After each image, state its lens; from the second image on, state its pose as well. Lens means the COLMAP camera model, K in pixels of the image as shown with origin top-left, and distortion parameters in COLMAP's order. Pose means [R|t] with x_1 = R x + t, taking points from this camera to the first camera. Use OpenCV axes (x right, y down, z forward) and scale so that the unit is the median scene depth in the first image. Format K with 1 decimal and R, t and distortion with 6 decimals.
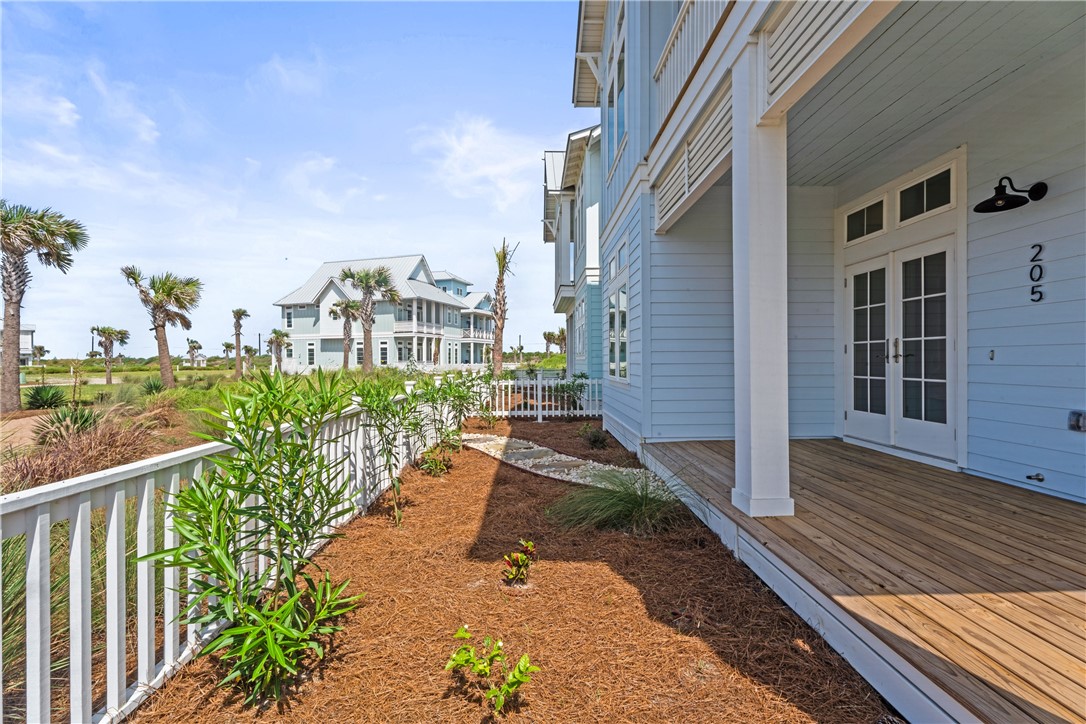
lens RADIAL K [[497.4, 0, 546.3], [0, 497.4, 362.8], [0, 0, 1]] dist [0.003275, 0.000353]
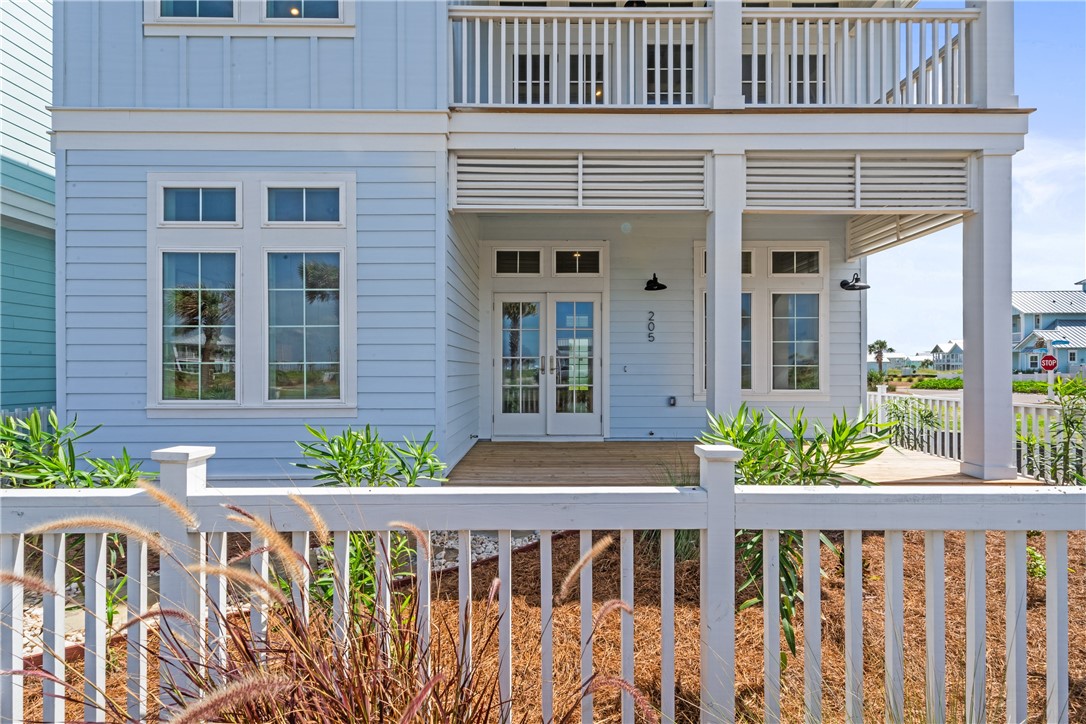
lens RADIAL K [[497.4, 0, 546.3], [0, 497.4, 362.8], [0, 0, 1]] dist [0.003275, 0.000353]
pose [[0.009266, 0.013348, 0.999868, -0.687698], [0.006712, 0.999888, -0.013410, -0.012784], [-0.999935, 0.006835, 0.009175, 1.028024]]
